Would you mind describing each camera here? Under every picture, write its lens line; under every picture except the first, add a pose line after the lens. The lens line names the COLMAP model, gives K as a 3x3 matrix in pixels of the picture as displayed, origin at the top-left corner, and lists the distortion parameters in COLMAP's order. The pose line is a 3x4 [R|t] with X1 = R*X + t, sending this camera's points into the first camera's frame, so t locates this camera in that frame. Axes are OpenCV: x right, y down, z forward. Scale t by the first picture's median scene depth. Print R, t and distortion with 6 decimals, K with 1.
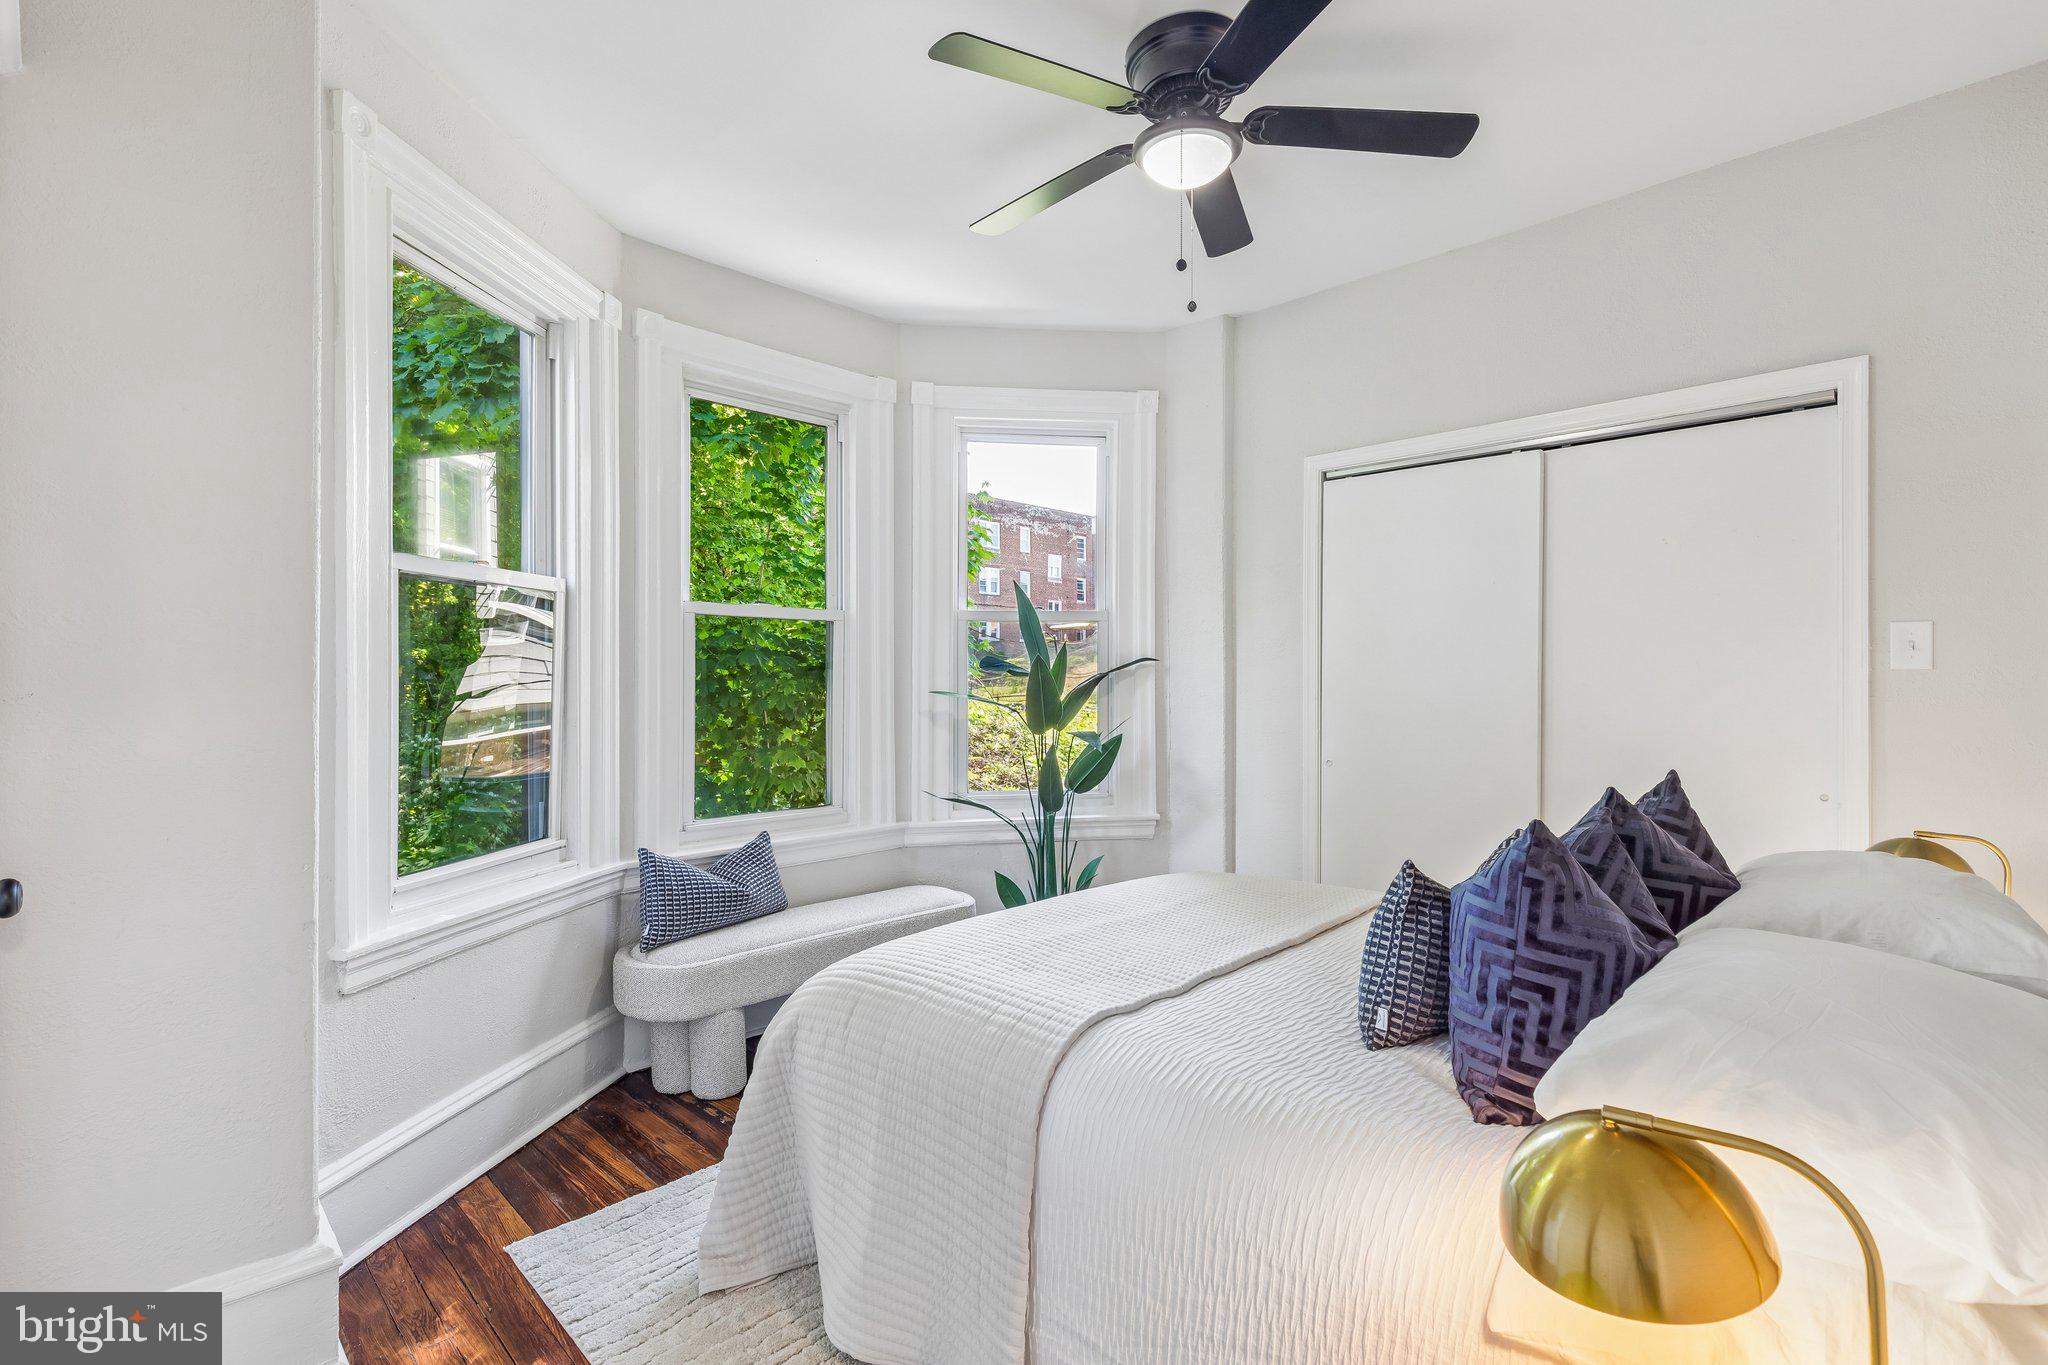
lens RADIAL K [[930.6, 0, 1024.5], [0, 930.6, 679.4], [0, 0, 1]] dist [0.000909, 0.000104]
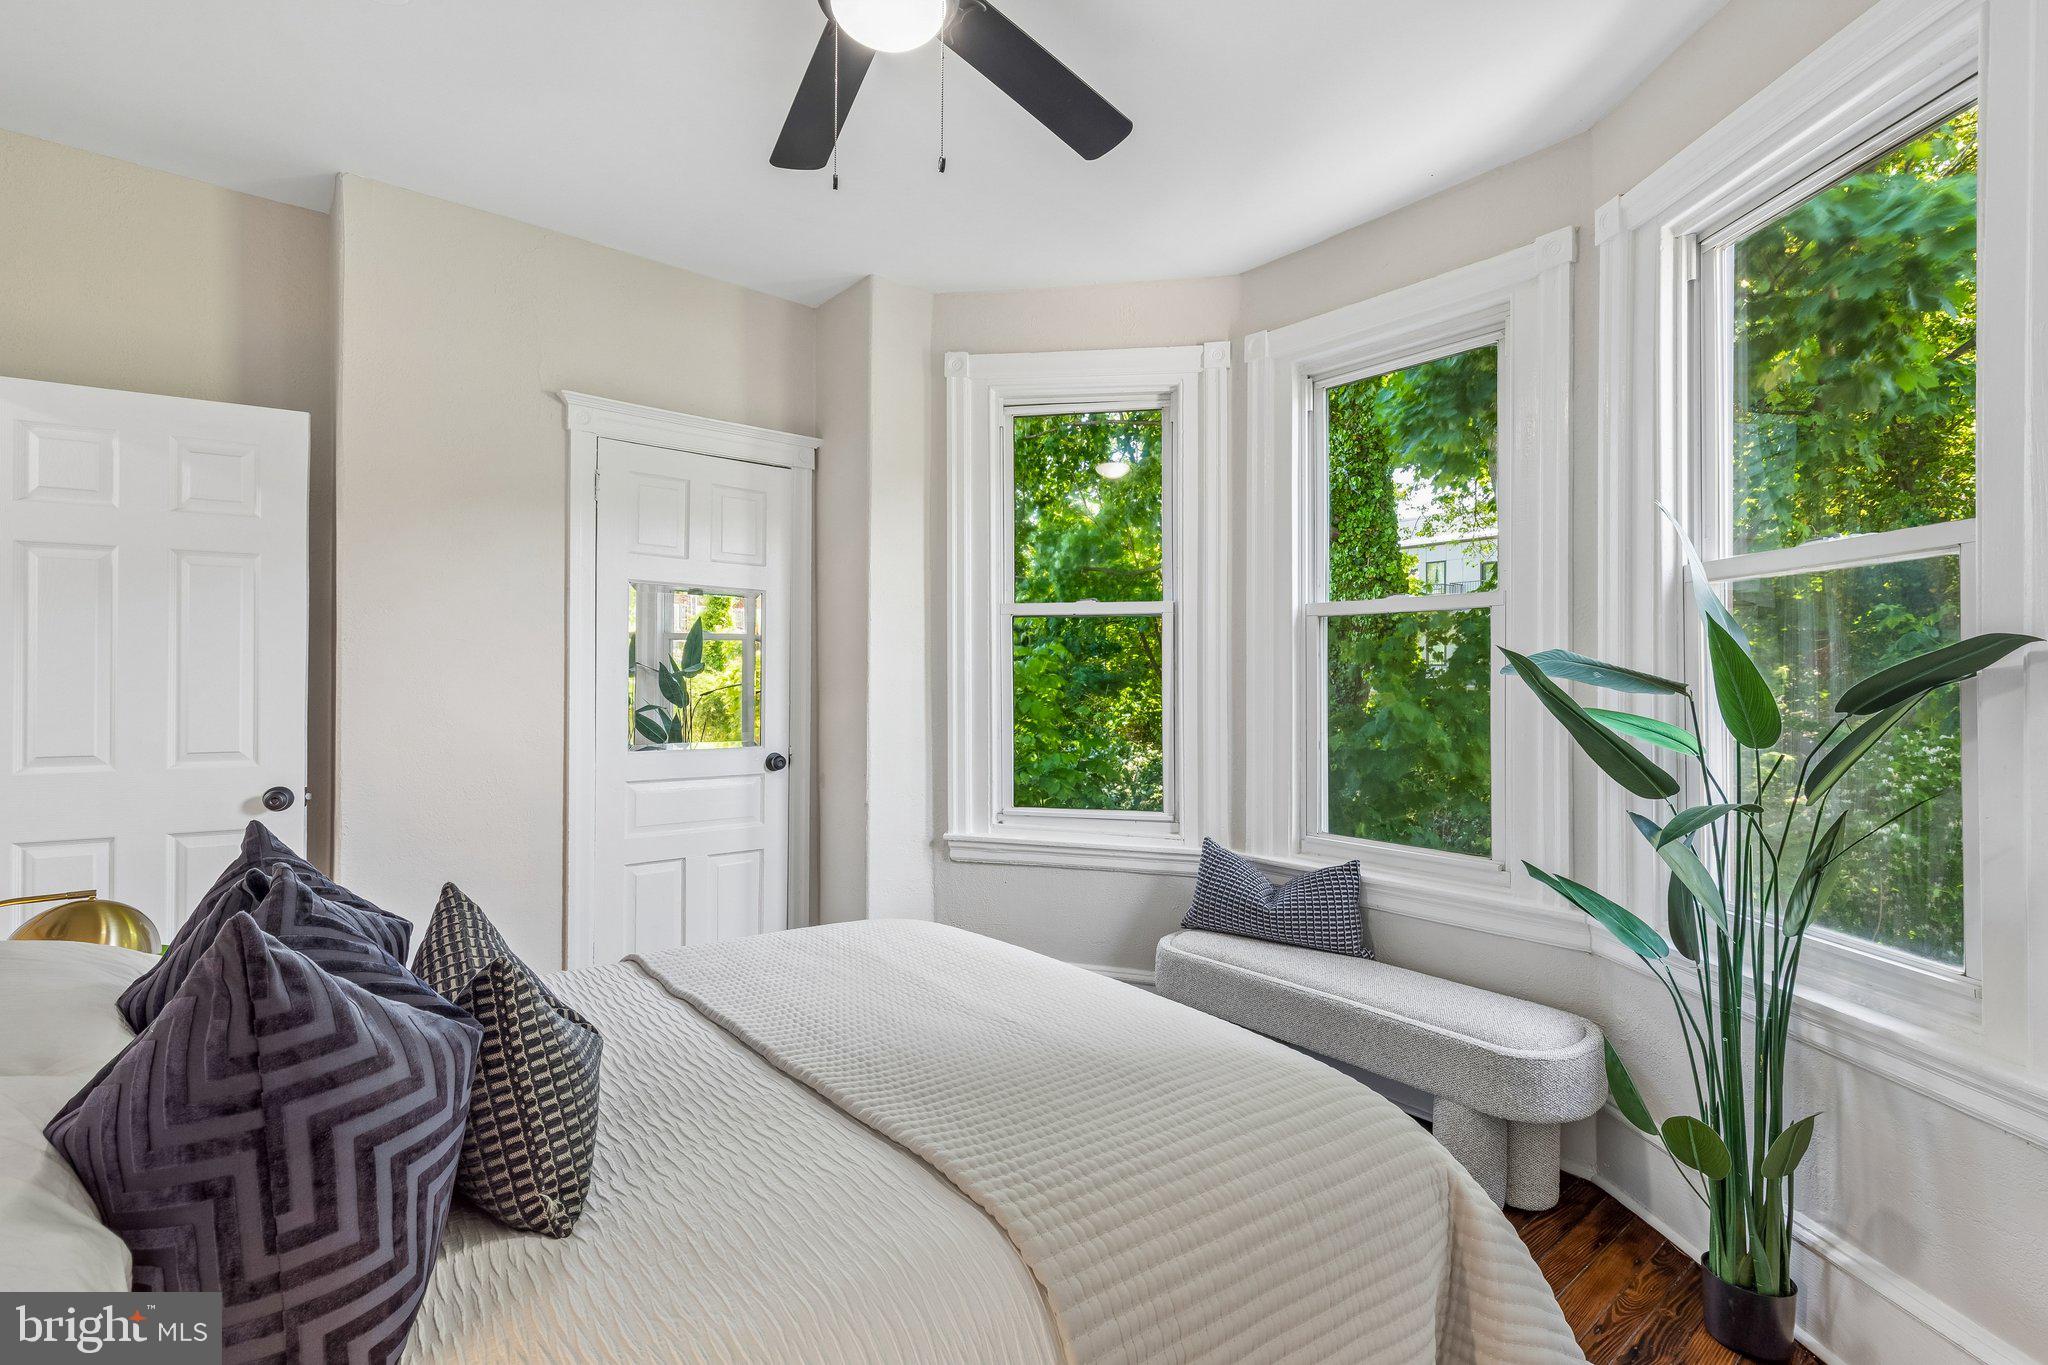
lens RADIAL K [[930.6, 0, 1022.5], [0, 930.6, 676.4], [0, 0, 1]] dist [0.000909, 0.000104]
pose [[-0.096807, 0.000540, -0.995303, 0.647816], [-0.001905, 0.999998, 0.000728, -0.009159], [0.995301, 0.001966, -0.096805, 0.818138]]
